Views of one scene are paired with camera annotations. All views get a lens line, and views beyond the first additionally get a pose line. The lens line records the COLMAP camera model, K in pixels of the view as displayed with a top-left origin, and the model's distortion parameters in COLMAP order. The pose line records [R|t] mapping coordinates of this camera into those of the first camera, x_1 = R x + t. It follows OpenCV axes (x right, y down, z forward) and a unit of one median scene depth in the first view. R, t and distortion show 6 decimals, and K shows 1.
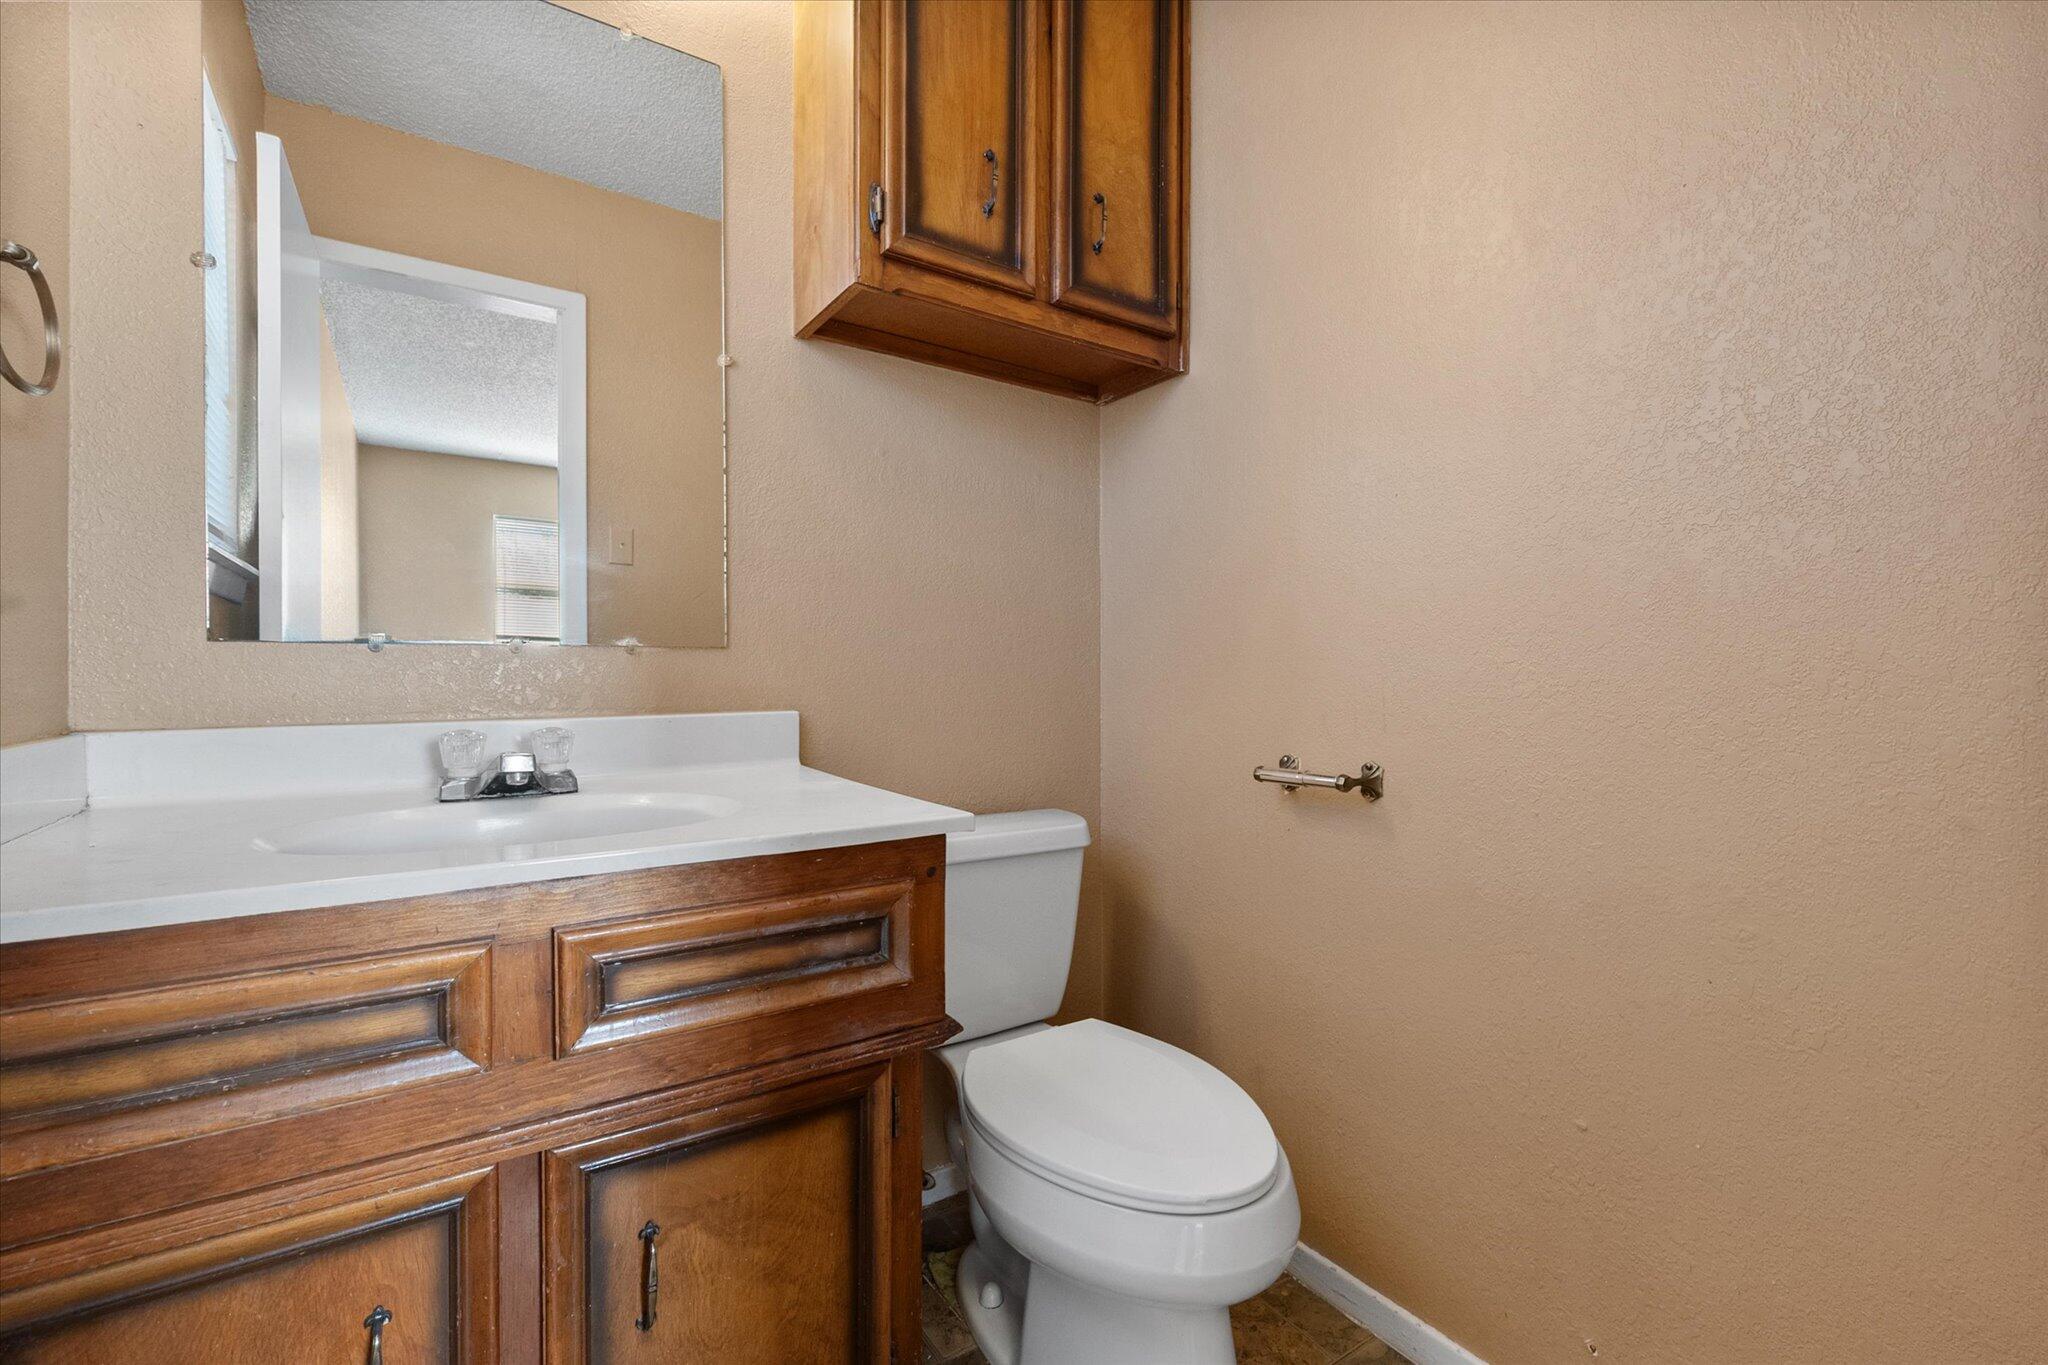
lens RADIAL K [[919.2, 0, 1024.0], [0, 919.2, 682.5], [0, 0, 1]] dist [-0.000976, 0.000084]
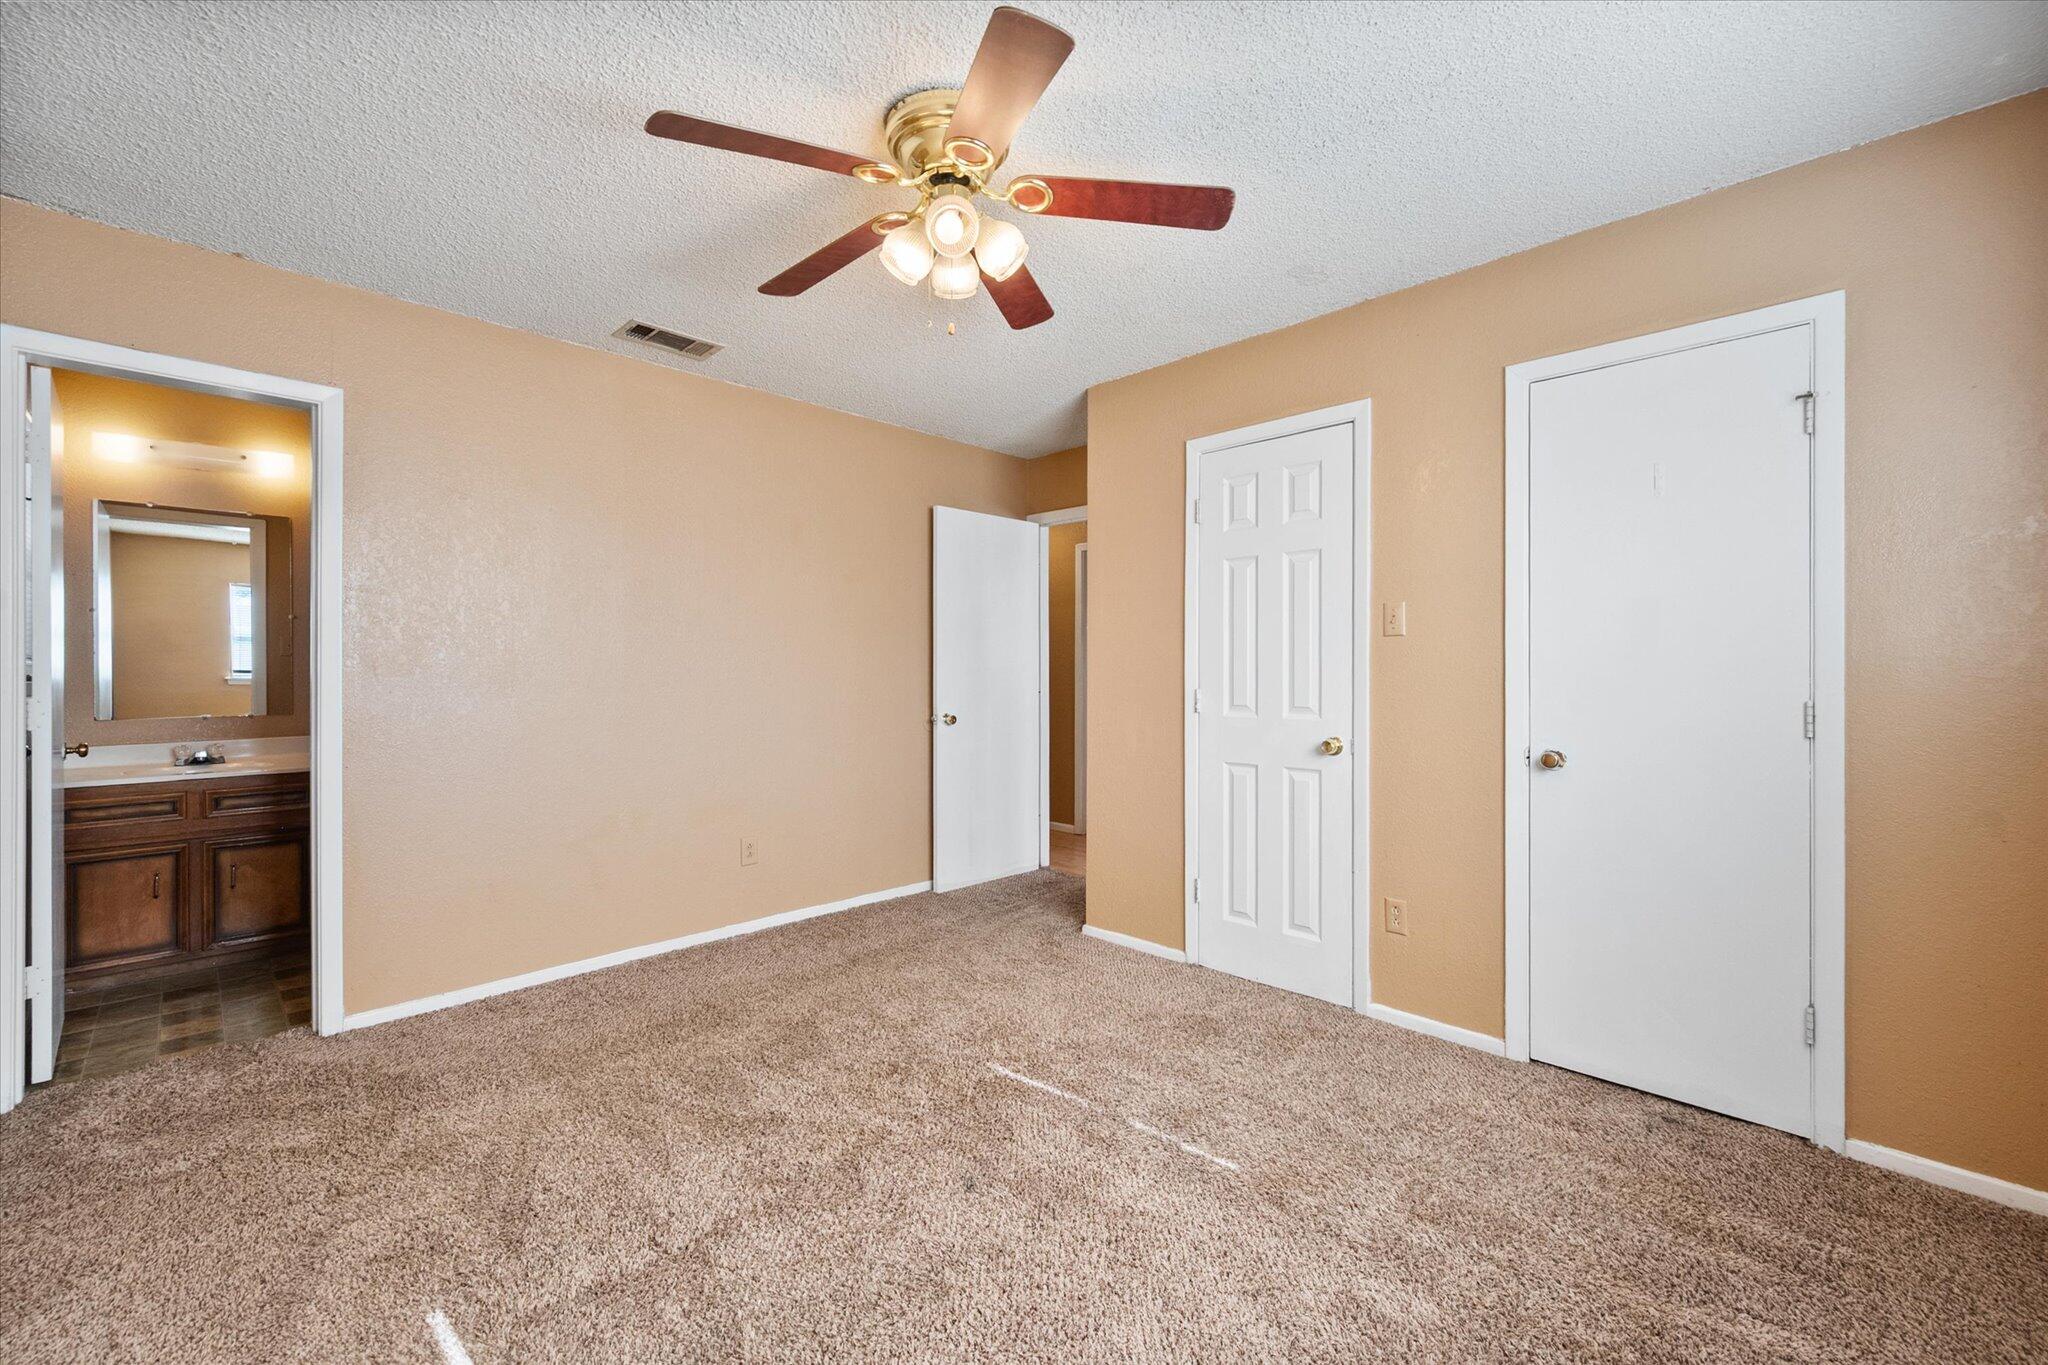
lens RADIAL K [[807.1, 0, 1024.8], [0, 807.1, 674.7], [0, 0, 1]] dist [-0.000093, 0.000017]
pose [[0.971882, 0.004542, 0.235426, 2.448825], [-0.004666, 0.999989, -0.000031, -0.319833], [-0.235424, -0.001068, 0.971892, -3.772033]]
